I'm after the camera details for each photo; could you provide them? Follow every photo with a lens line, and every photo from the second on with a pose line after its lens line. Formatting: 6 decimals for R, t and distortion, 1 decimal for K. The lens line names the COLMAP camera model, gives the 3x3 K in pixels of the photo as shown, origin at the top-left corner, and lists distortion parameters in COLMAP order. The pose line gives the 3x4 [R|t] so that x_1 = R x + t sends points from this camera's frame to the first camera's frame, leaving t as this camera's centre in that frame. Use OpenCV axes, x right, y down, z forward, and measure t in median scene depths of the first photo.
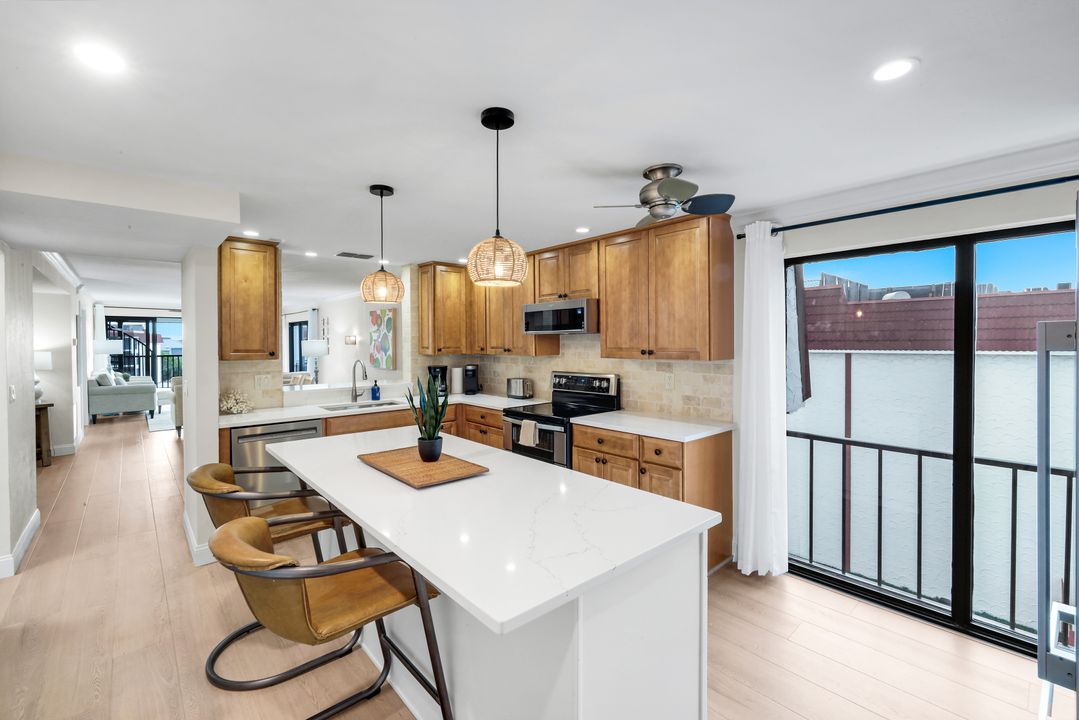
lens RADIAL K [[465.6, 0, 552.2], [0, 465.6, 349.4], [0, 0, 1]] dist [0.002871, -0.000525]
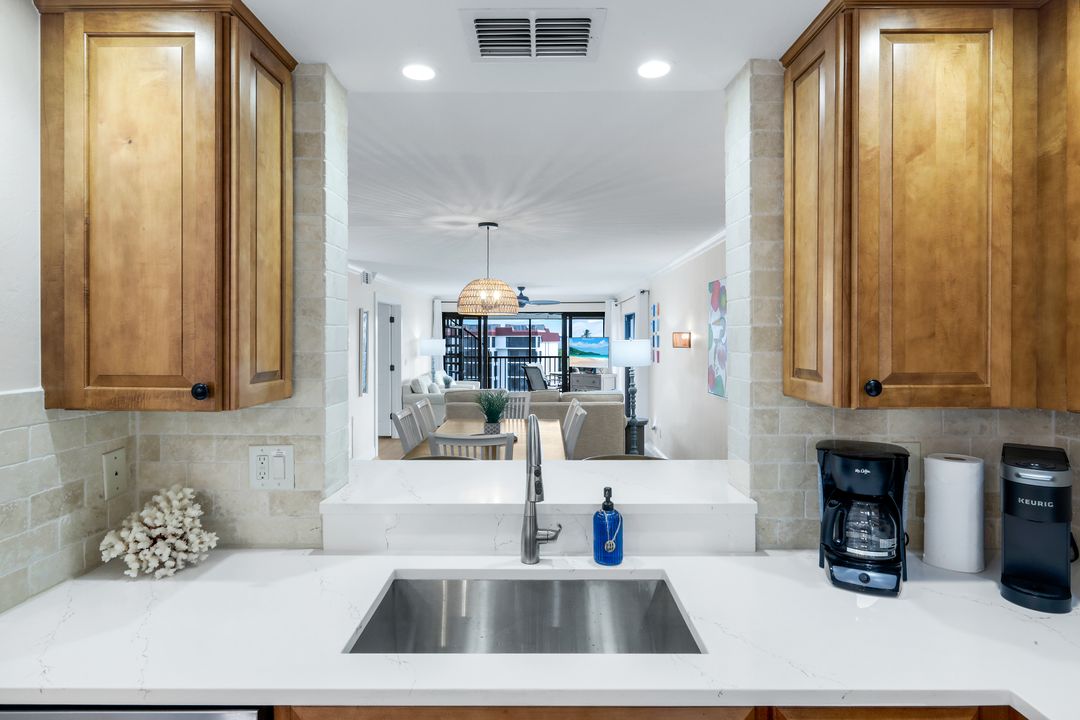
lens RADIAL K [[559.4, 0, 532.3], [0, 559.4, 346.3], [0, 0, 1]] dist [-0.000023, 0.000205]
pose [[0.720235, 0.009791, -0.693661, -0.188520], [-0.014670, 0.999892, -0.001119, -0.017157], [0.693575, 0.010982, 0.720301, 0.753336]]
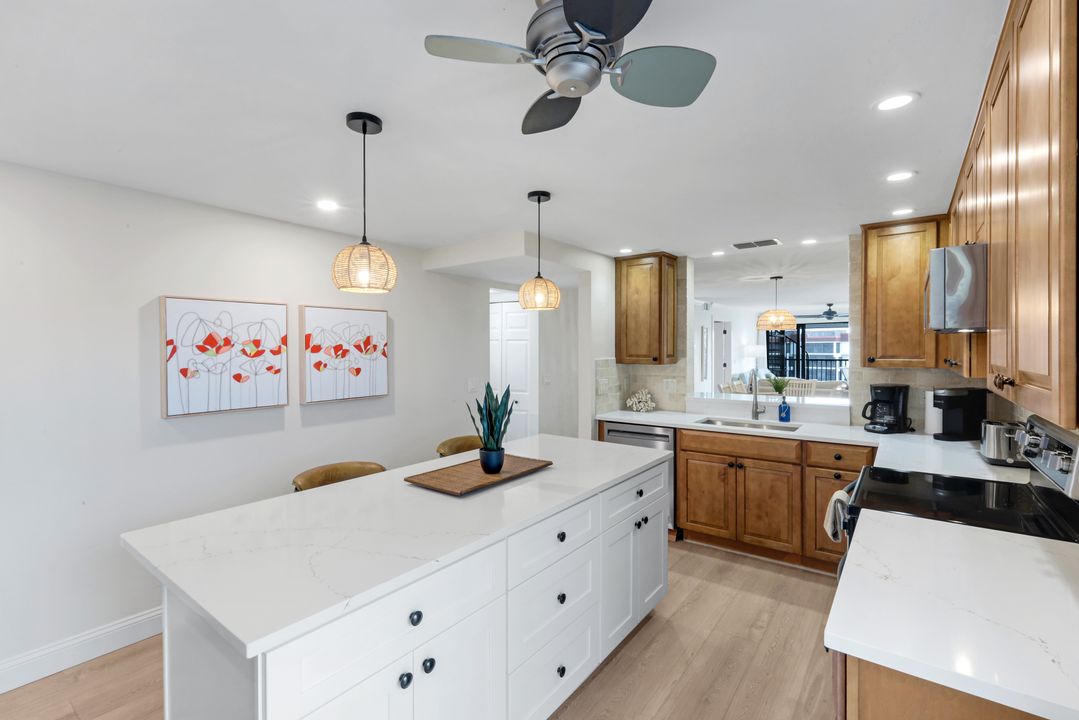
lens RADIAL K [[497.8, 0, 542.1], [0, 497.8, 353.5], [0, 0, 1]] dist [0.001714, 0.000128]
pose [[0.185679, 0.012543, -0.982530, 0.381608], [-0.013503, 0.999857, 0.010212, -0.009380], [0.982518, 0.011371, 0.185822, 0.455818]]
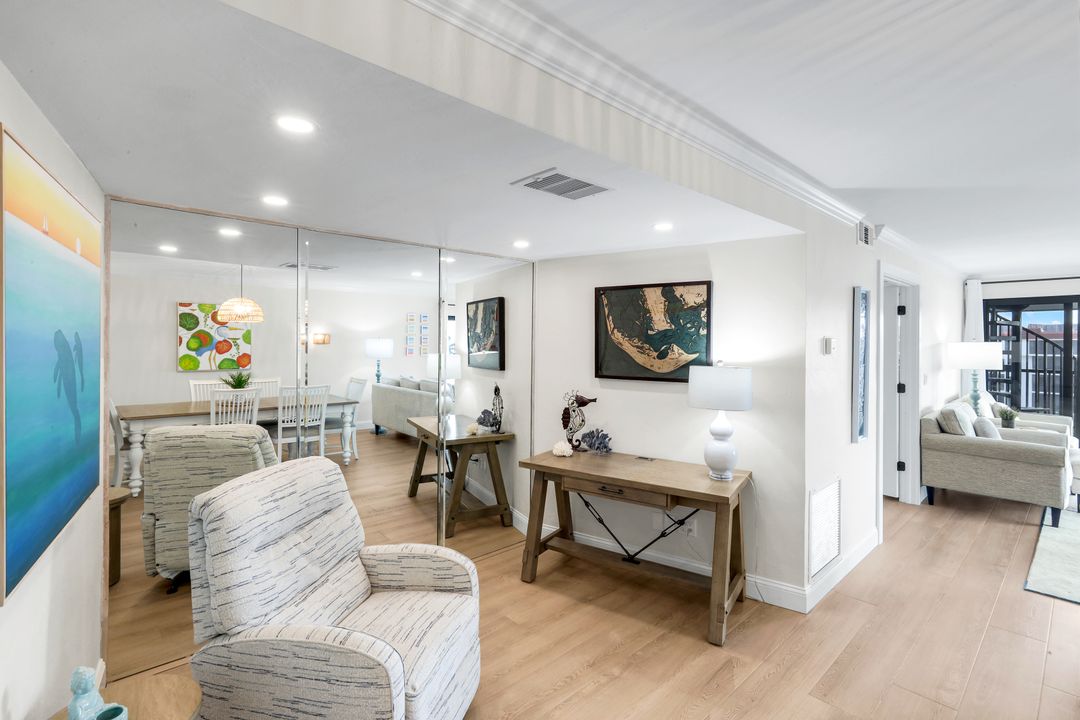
lens RADIAL K [[498.3, 0, 546.5], [0, 498.3, 337.6], [0, 0, 1]] dist [0.001714, 0.000128]
pose [[0.000639, -0.007831, -0.999969, -0.777853], [-0.023709, 0.999688, -0.007844, -0.019422], [0.999719, 0.023714, 0.000454, 1.033304]]
